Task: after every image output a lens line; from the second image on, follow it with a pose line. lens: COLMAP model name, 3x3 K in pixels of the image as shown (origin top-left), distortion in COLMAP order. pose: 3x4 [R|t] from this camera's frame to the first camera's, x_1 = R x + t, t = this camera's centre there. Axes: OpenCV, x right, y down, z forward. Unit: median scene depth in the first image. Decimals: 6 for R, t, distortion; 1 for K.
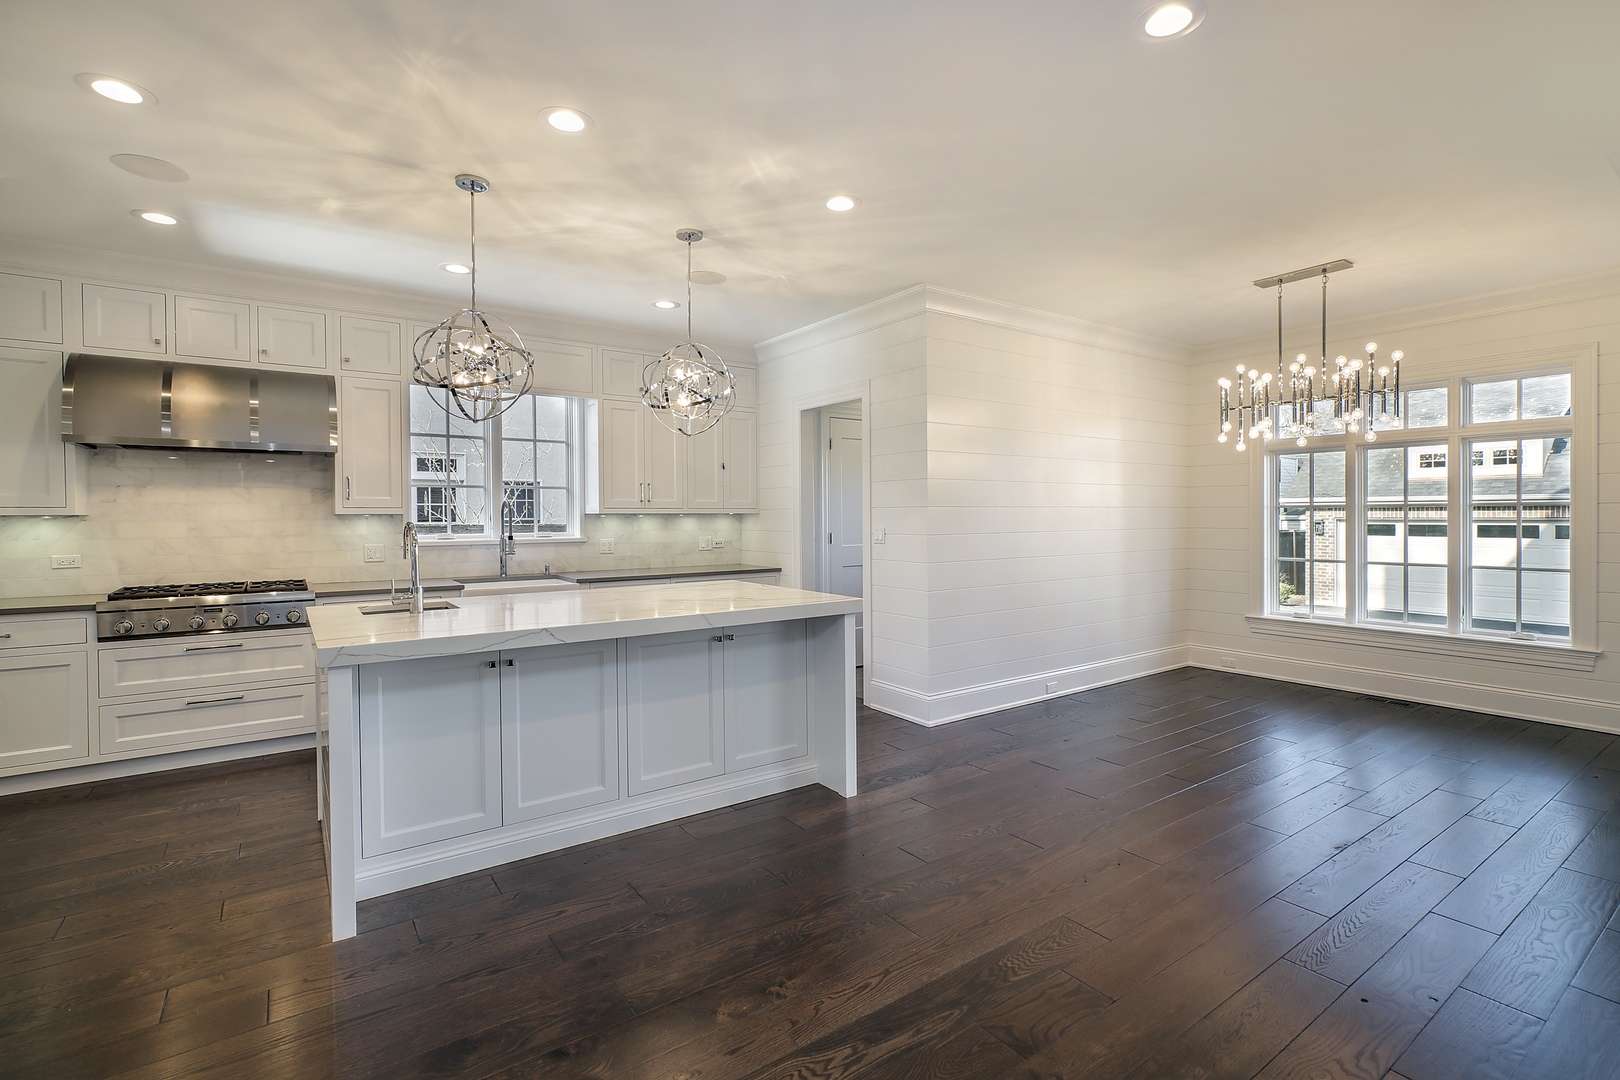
lens RADIAL K [[741.7, 0, 834.1], [0, 741.7, 516.8], [0, 0, 1]] dist [-0.001159, -0.000190]
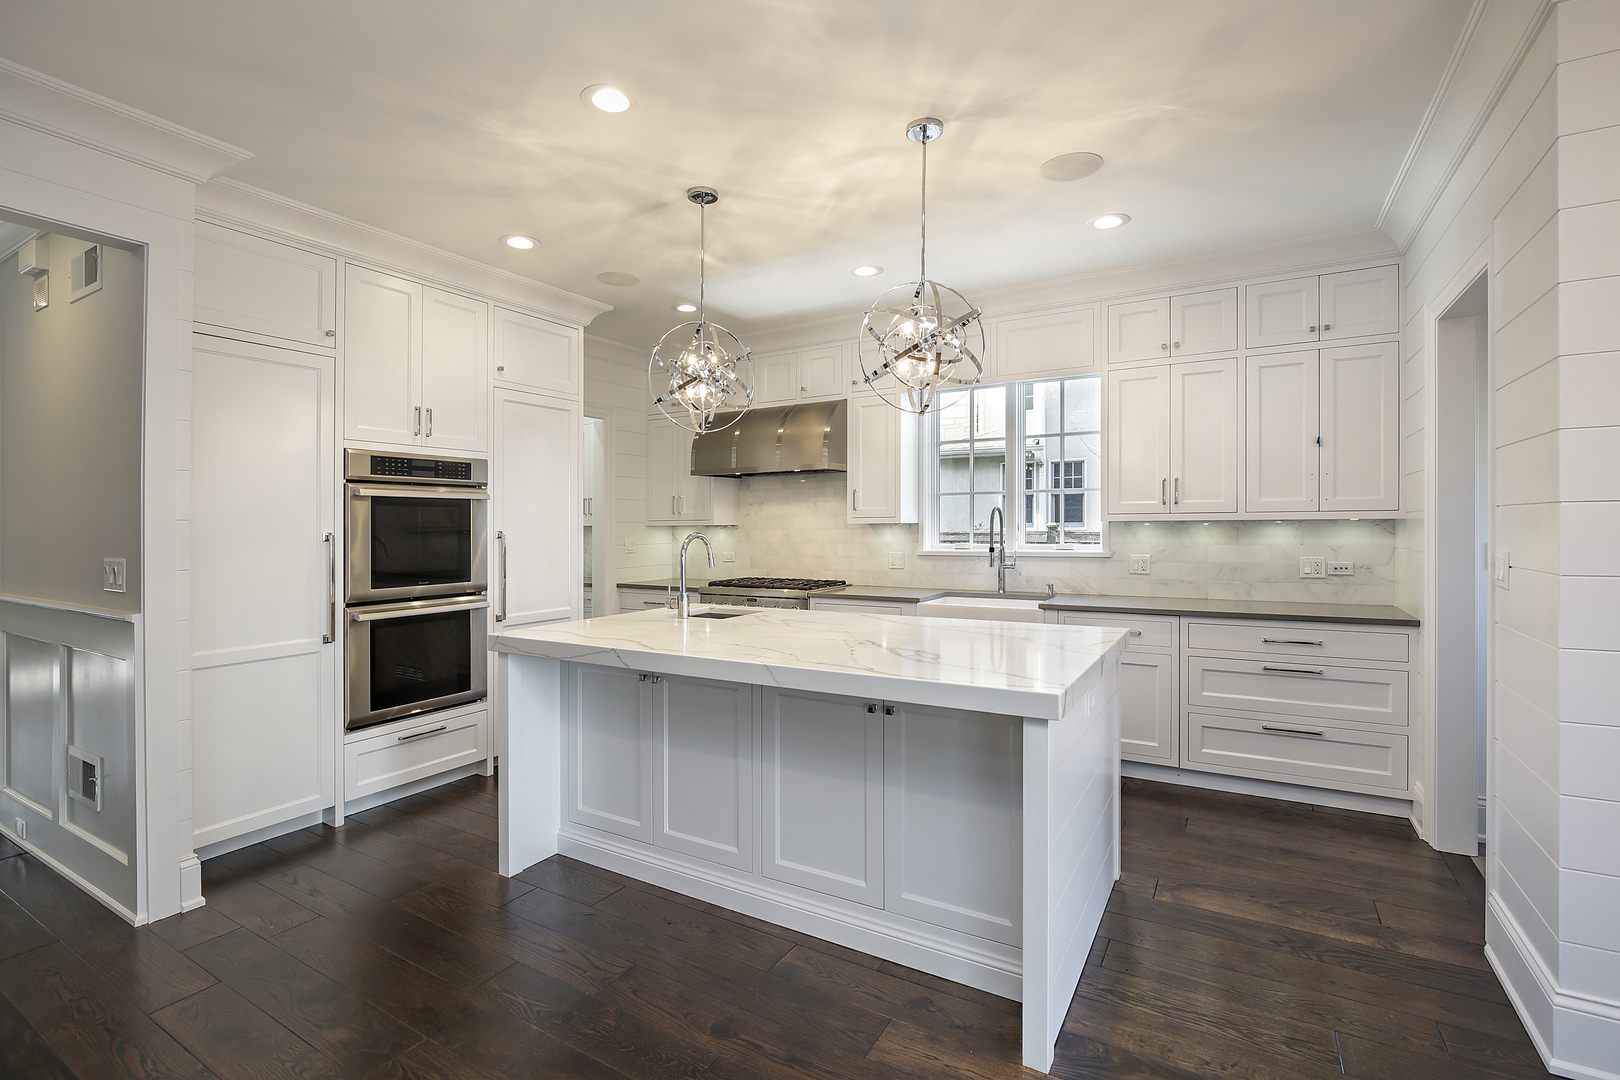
lens RADIAL K [[754.6, 0, 797.1], [0, 754.6, 529.9], [0, 0, 1]] dist [-0.001412, -0.000098]
pose [[0.380927, 0.008222, -0.924569, 0.410521], [0.005682, 0.999921, 0.011233, -0.008931], [0.924588, -0.009532, 0.380850, 0.594530]]
